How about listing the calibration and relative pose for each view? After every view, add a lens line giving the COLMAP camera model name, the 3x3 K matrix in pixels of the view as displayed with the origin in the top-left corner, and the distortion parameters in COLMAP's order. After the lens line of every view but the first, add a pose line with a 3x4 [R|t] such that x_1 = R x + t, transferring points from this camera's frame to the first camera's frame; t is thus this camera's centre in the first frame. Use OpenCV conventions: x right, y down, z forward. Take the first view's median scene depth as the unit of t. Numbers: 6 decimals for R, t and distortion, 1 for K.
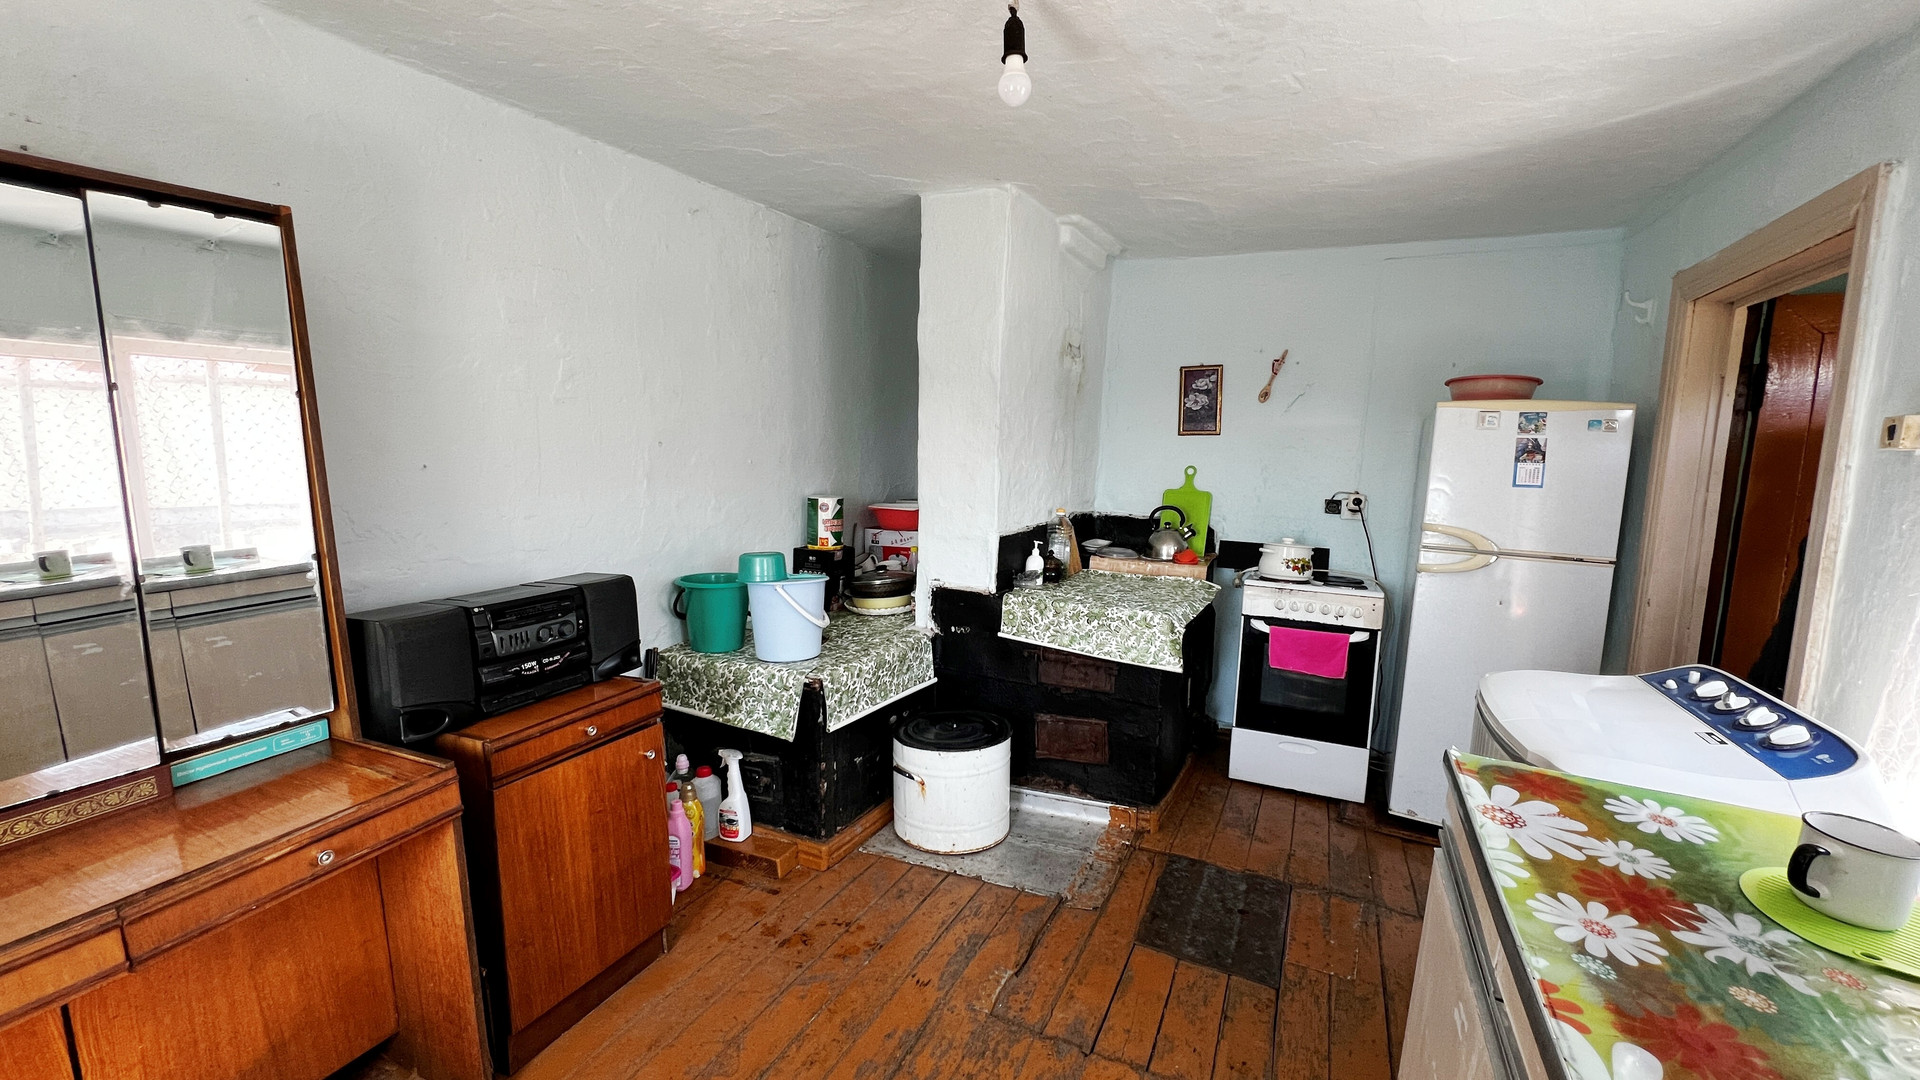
lens RADIAL K [[764.0, 0, 963.3], [0, 764.0, 542.0], [0, 0, 1]] dist [-0.002166, 0.000119]
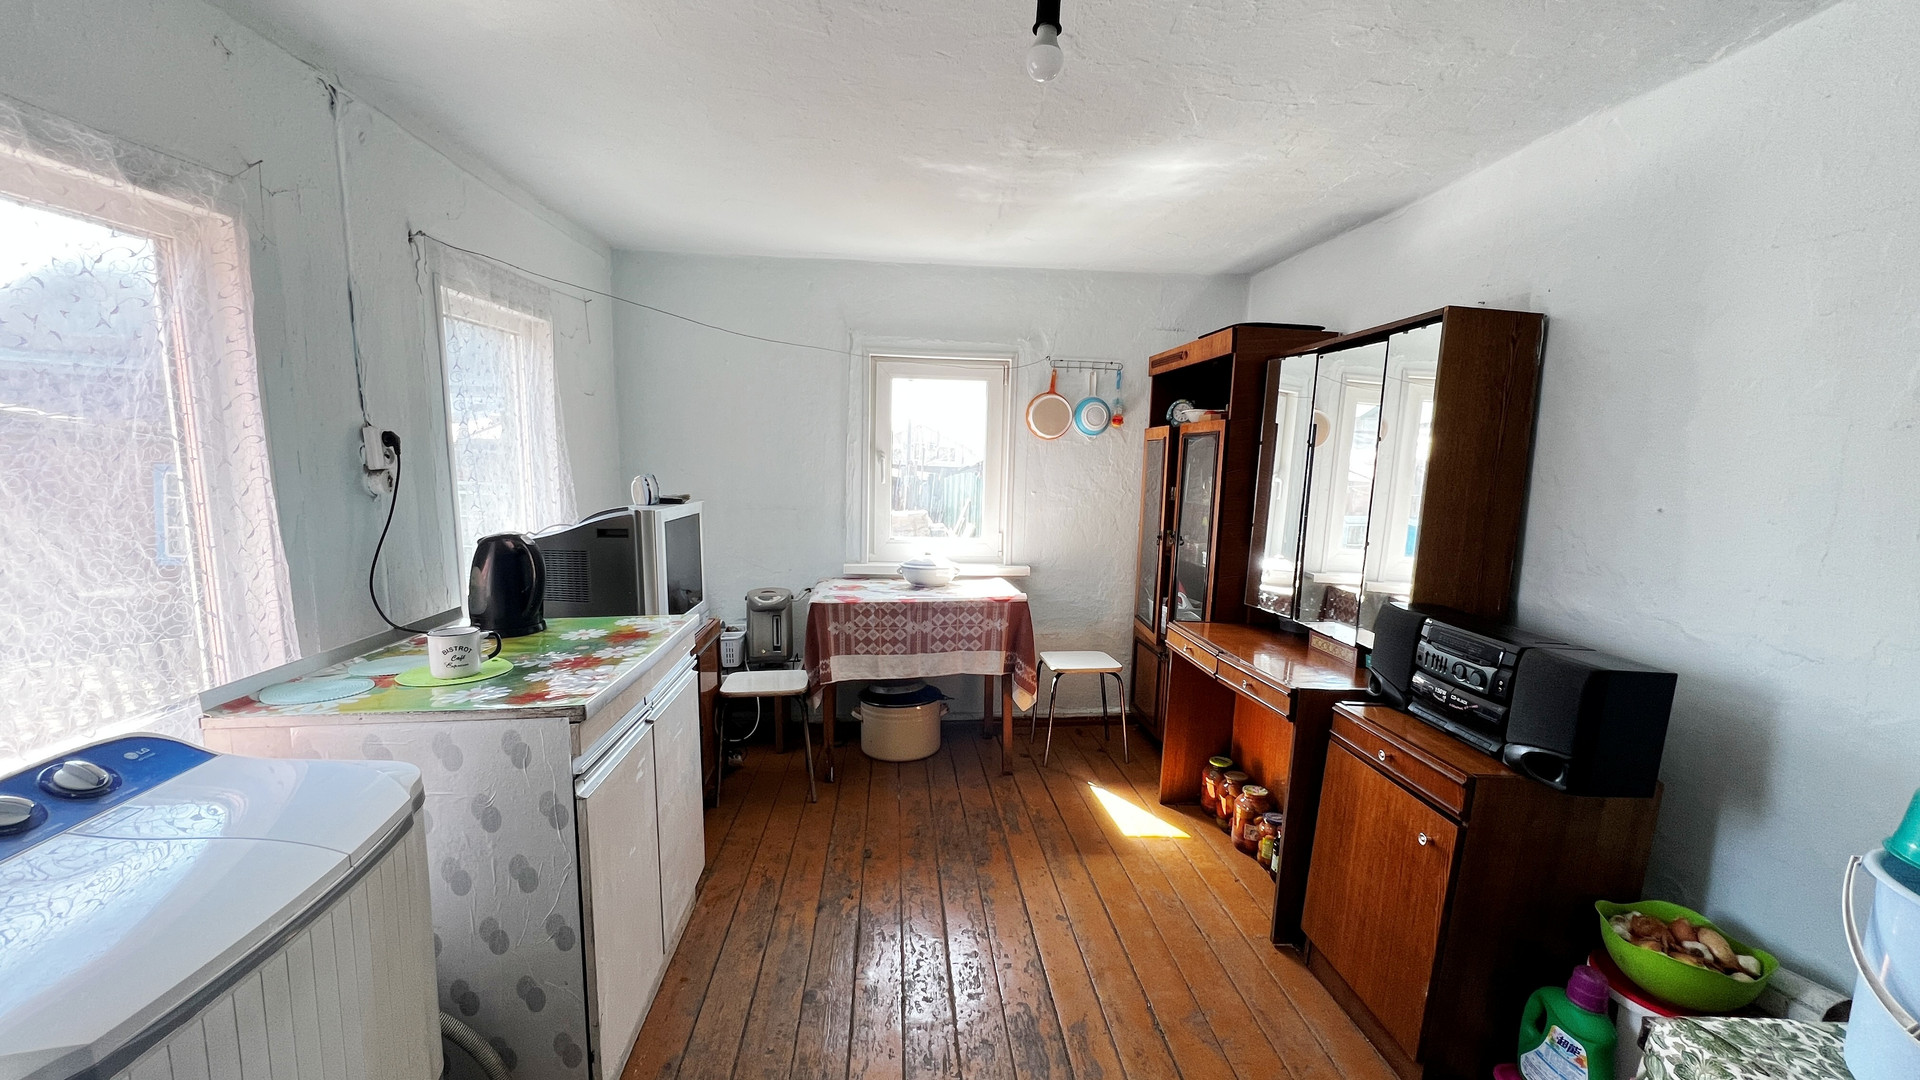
lens RADIAL K [[764.0, 0, 962.1], [0, 764.0, 548.7], [0, 0, 1]] dist [-0.002166, 0.000119]
pose [[-0.859695, 0.023834, -0.510251, 0.936737], [-0.117613, 0.962836, 0.243134, -0.367028], [0.497082, 0.269033, -0.824943, 2.755763]]
